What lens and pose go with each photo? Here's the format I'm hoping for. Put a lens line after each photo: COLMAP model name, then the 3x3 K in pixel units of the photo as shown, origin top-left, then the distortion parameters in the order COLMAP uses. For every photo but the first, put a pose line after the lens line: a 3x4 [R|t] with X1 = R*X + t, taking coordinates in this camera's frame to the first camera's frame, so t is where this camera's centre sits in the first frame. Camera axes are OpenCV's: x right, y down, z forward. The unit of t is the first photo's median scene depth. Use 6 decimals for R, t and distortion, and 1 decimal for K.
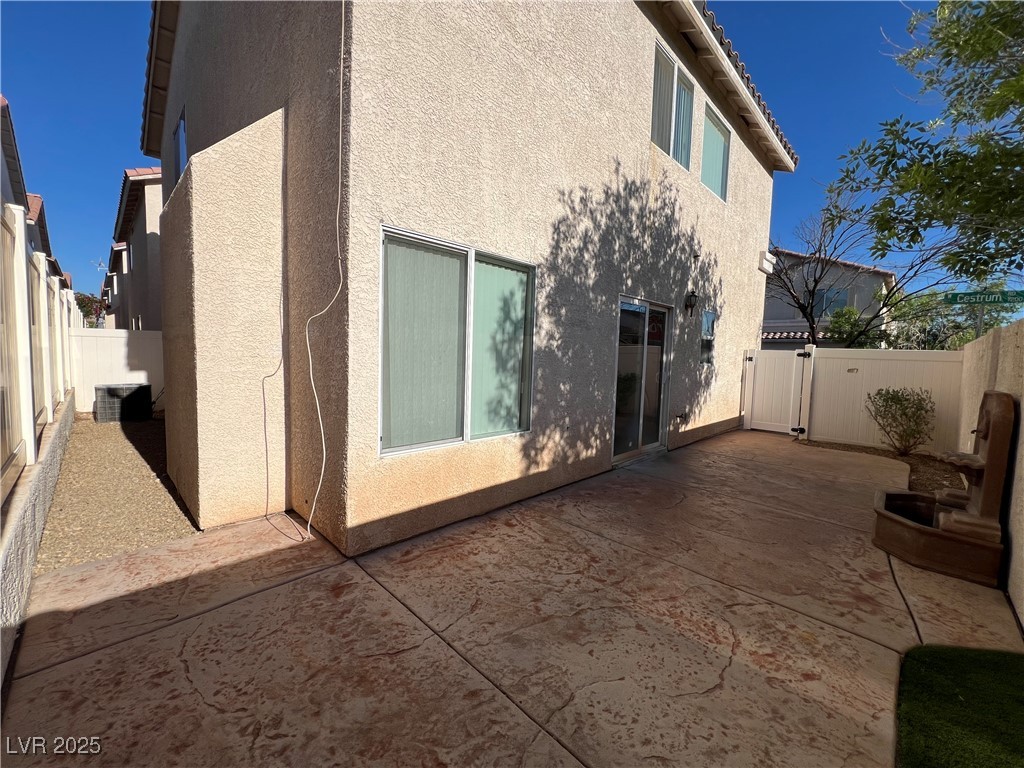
lens RADIAL K [[411.4, 0, 512.0], [0, 411.4, 384.0], [0, 0, 1]] dist [0.001370, 0.000073]
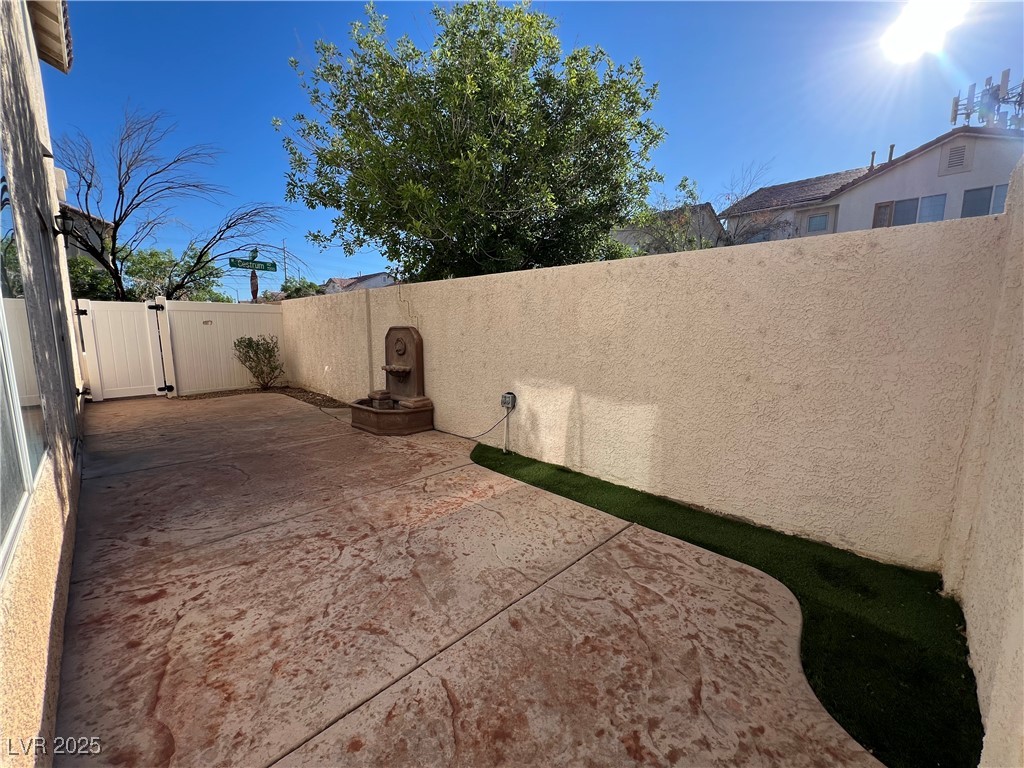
lens RADIAL K [[408.1, 0, 508.3], [0, 408.1, 381.9], [0, 0, 1]] dist [-0.001310, 0.000370]
pose [[0.000196, -0.166383, 0.986061, -0.602233], [0.070106, 0.983637, 0.165960, -0.007039], [-0.997540, 0.069097, 0.011857, 0.580706]]
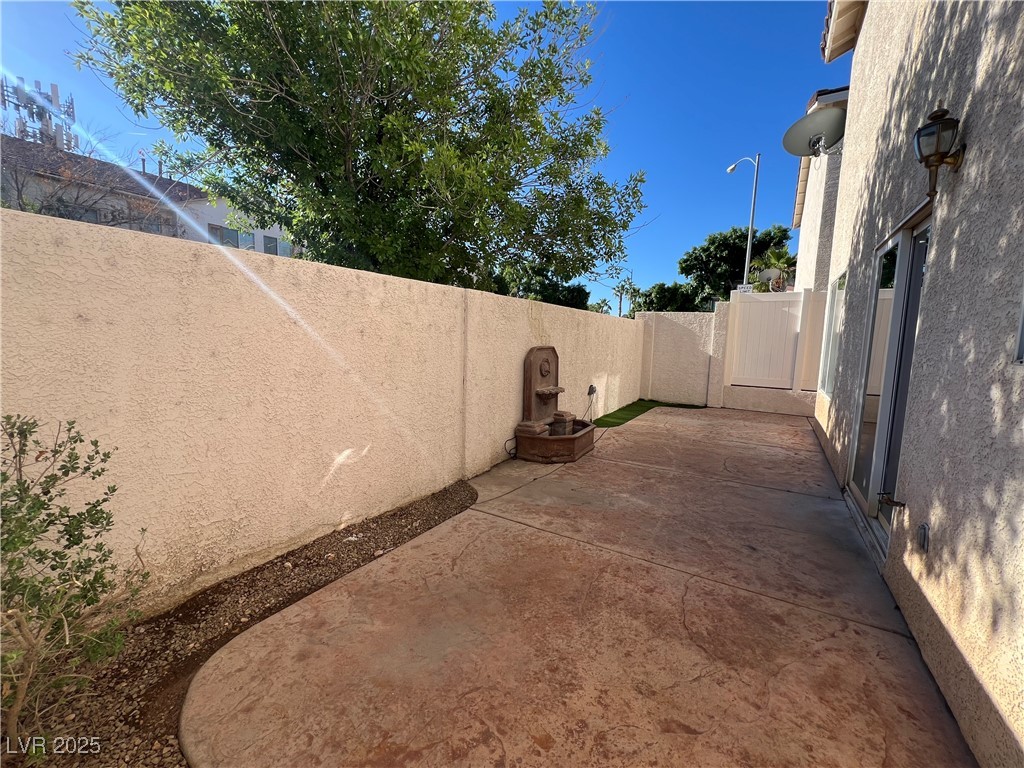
lens RADIAL K [[408.1, 0, 508.3], [0, 408.1, 381.9], [0, 0, 1]] dist [-0.001310, 0.000370]
pose [[-0.978080, -0.029841, -0.206082, 1.749395], [-0.066507, 0.982610, 0.173365, -0.125280], [0.197324, 0.183270, -0.963055, 2.740105]]
